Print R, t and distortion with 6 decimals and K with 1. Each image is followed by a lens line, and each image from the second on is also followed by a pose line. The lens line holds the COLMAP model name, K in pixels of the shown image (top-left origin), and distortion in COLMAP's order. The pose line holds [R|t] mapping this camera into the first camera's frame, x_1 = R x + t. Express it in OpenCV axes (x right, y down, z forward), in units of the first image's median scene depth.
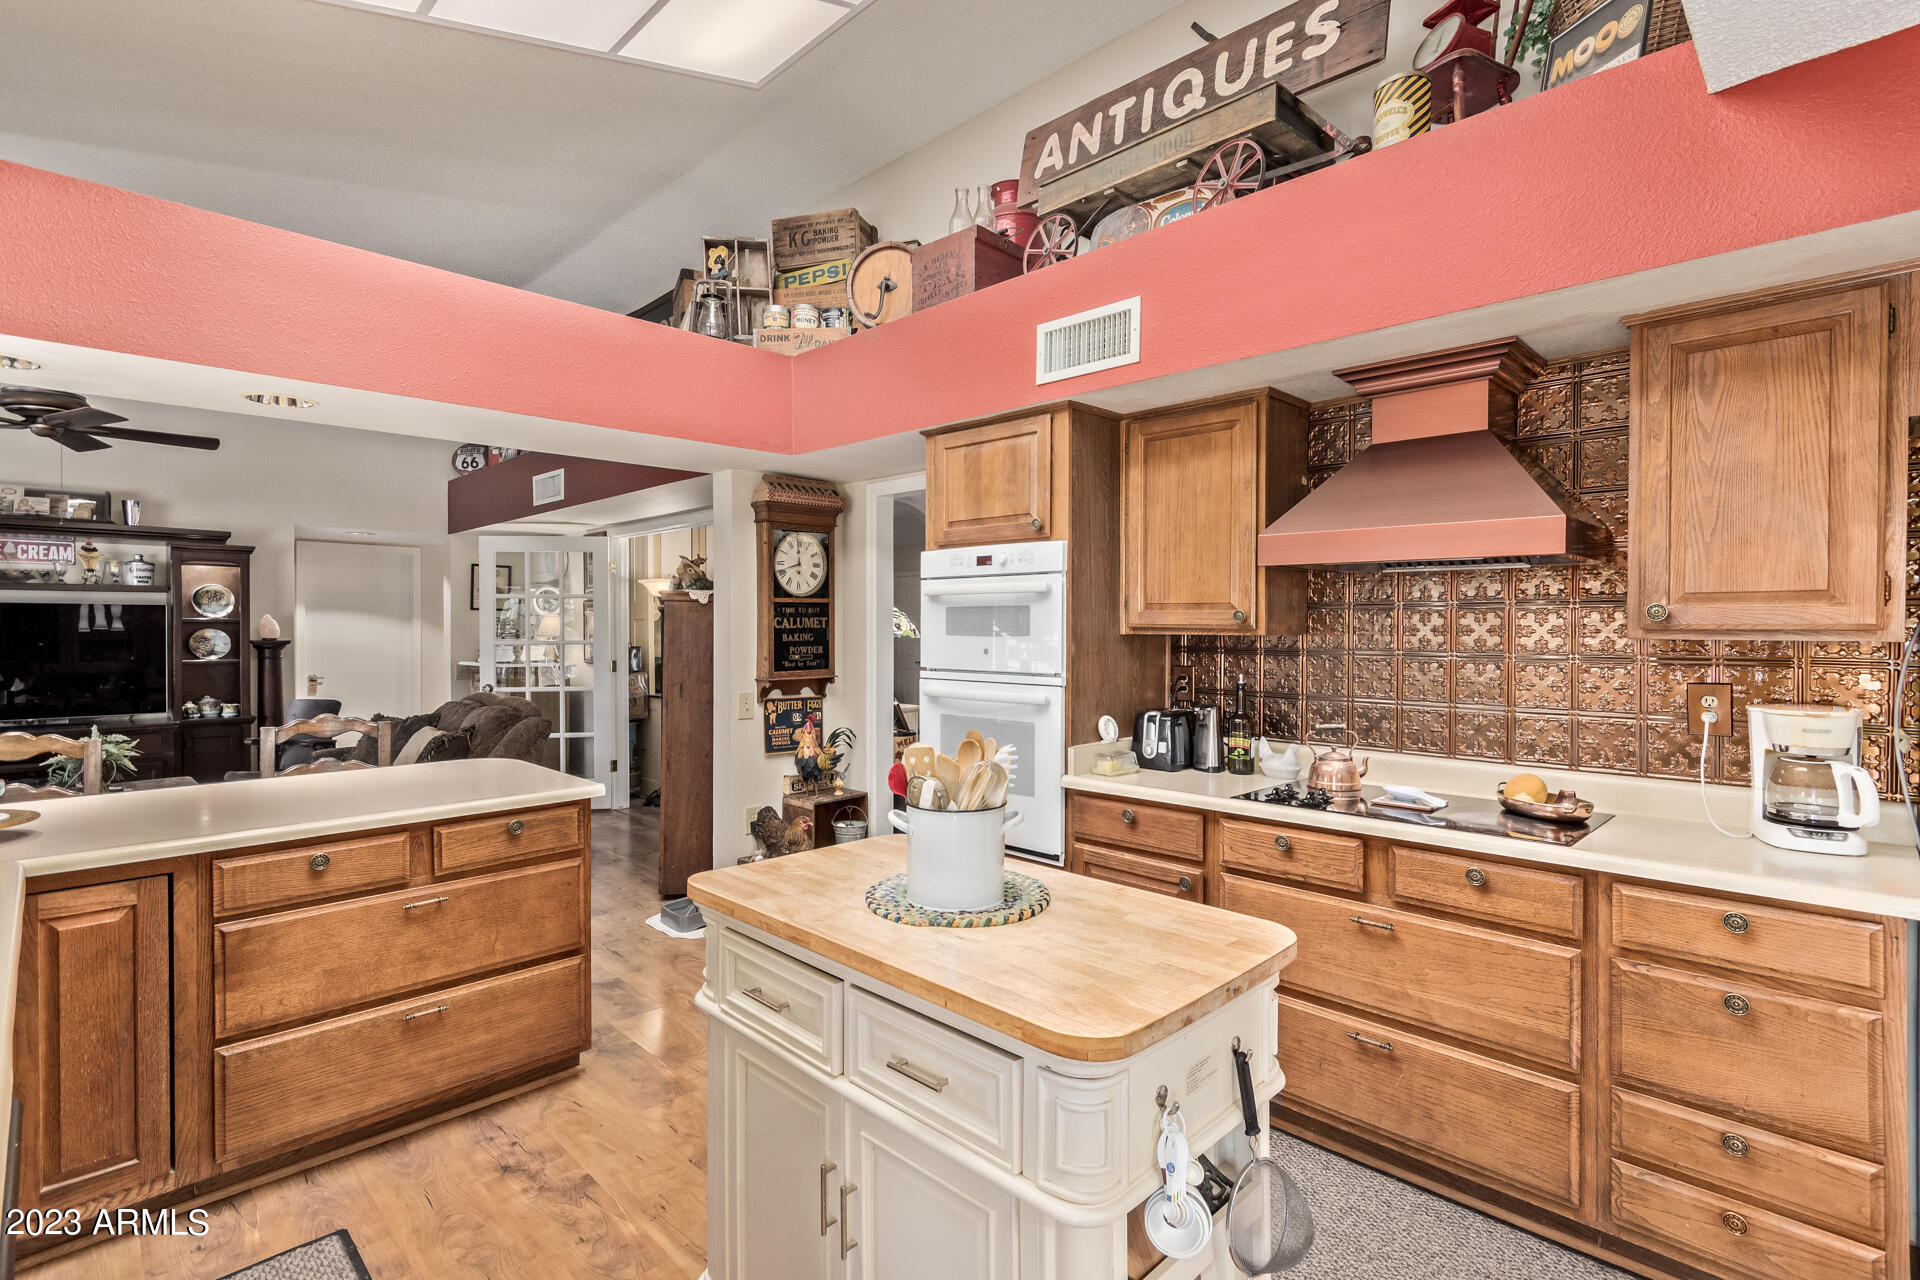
lens RADIAL K [[907.4, 0, 960.9], [0, 907.4, 631.9], [0, 0, 1]] dist [-0.002496, -0.000180]
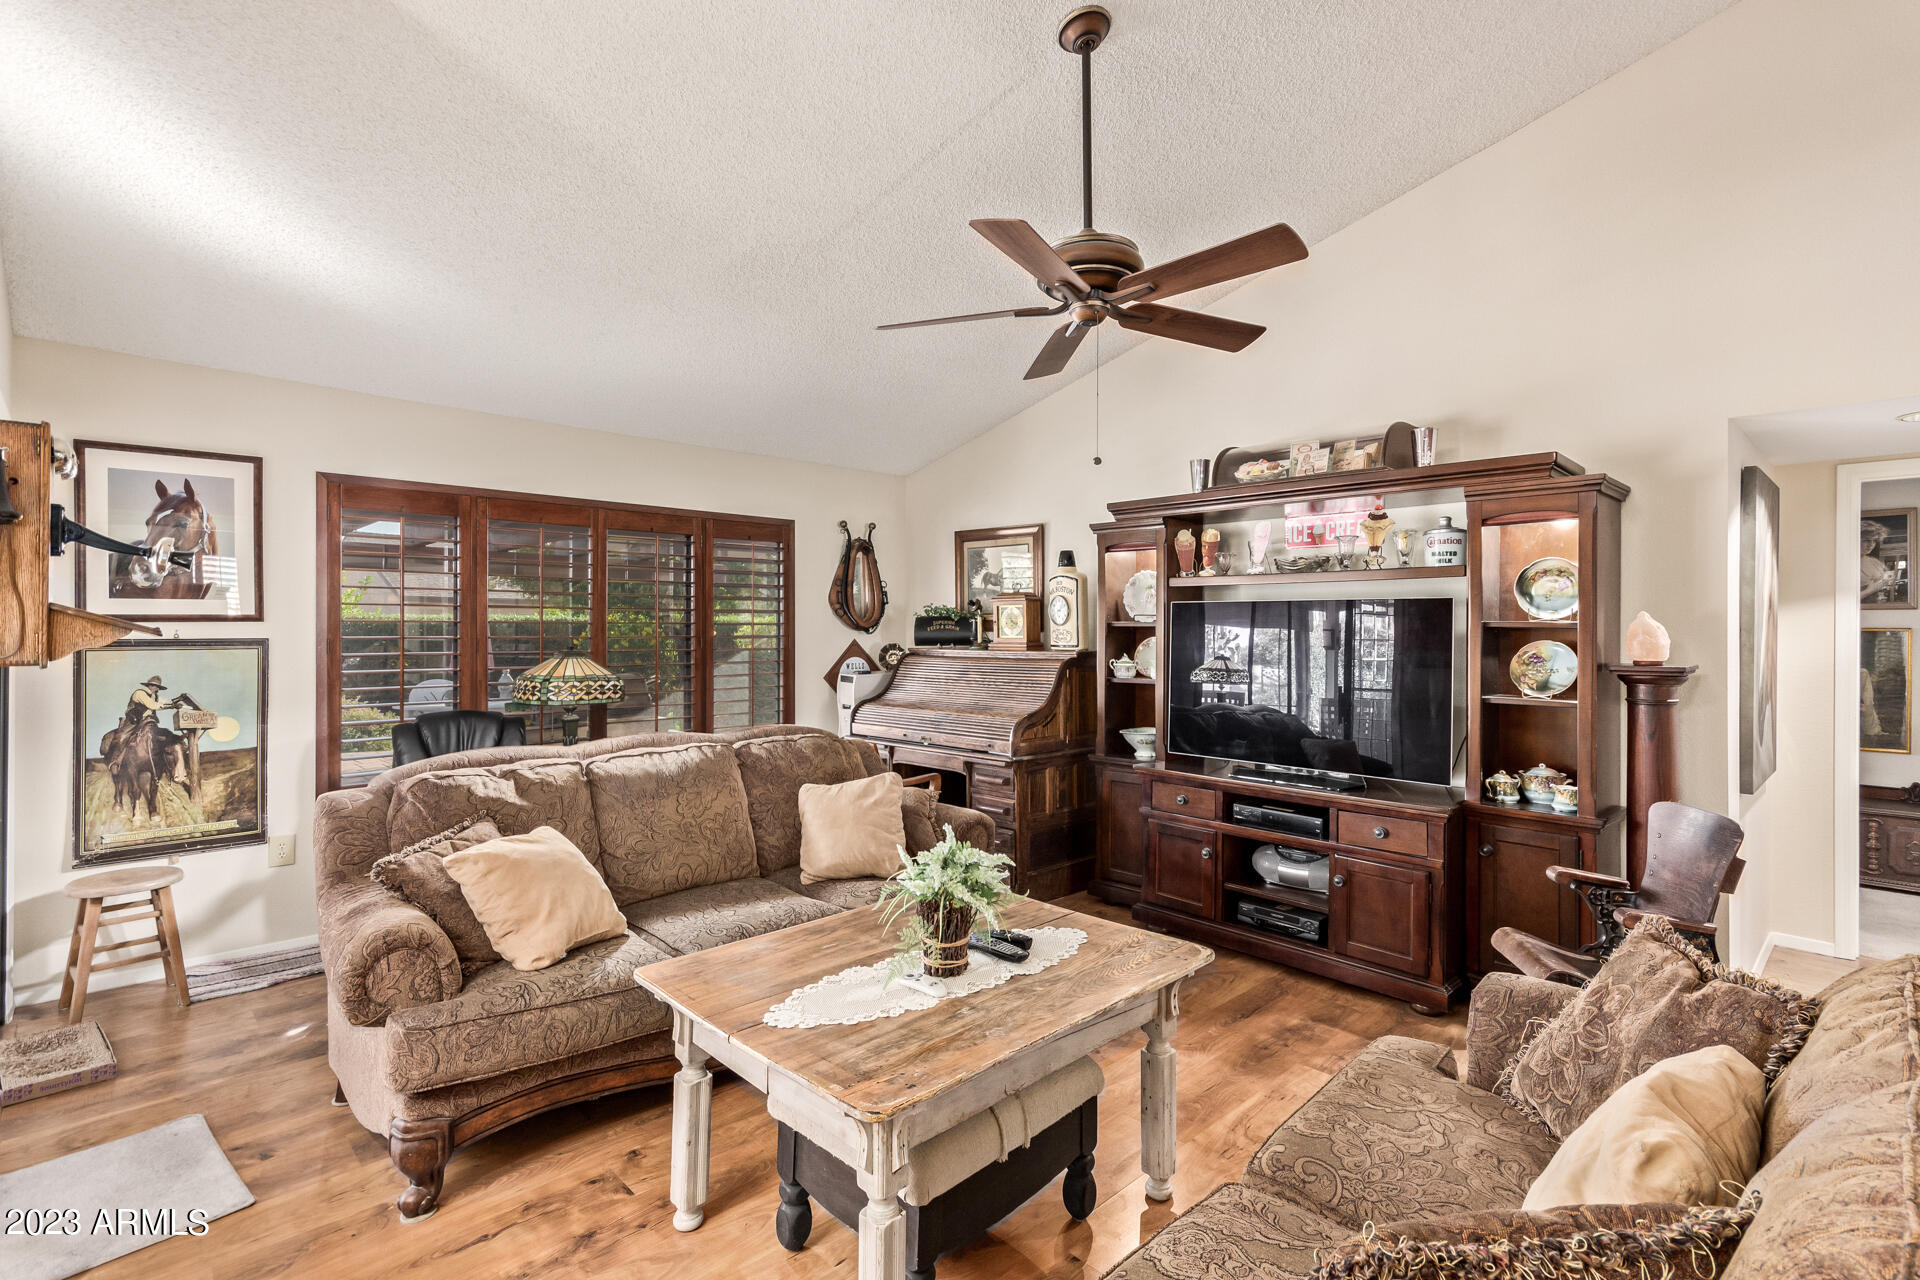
lens RADIAL K [[907.4, 0, 961.4], [0, 907.4, 626.7], [0, 0, 1]] dist [-0.002496, -0.000180]
pose [[-0.030644, 0.005257, -0.999517, -0.280316], [-0.011426, 0.999919, 0.005609, -0.011211], [0.999465, 0.011593, -0.030581, 0.672041]]
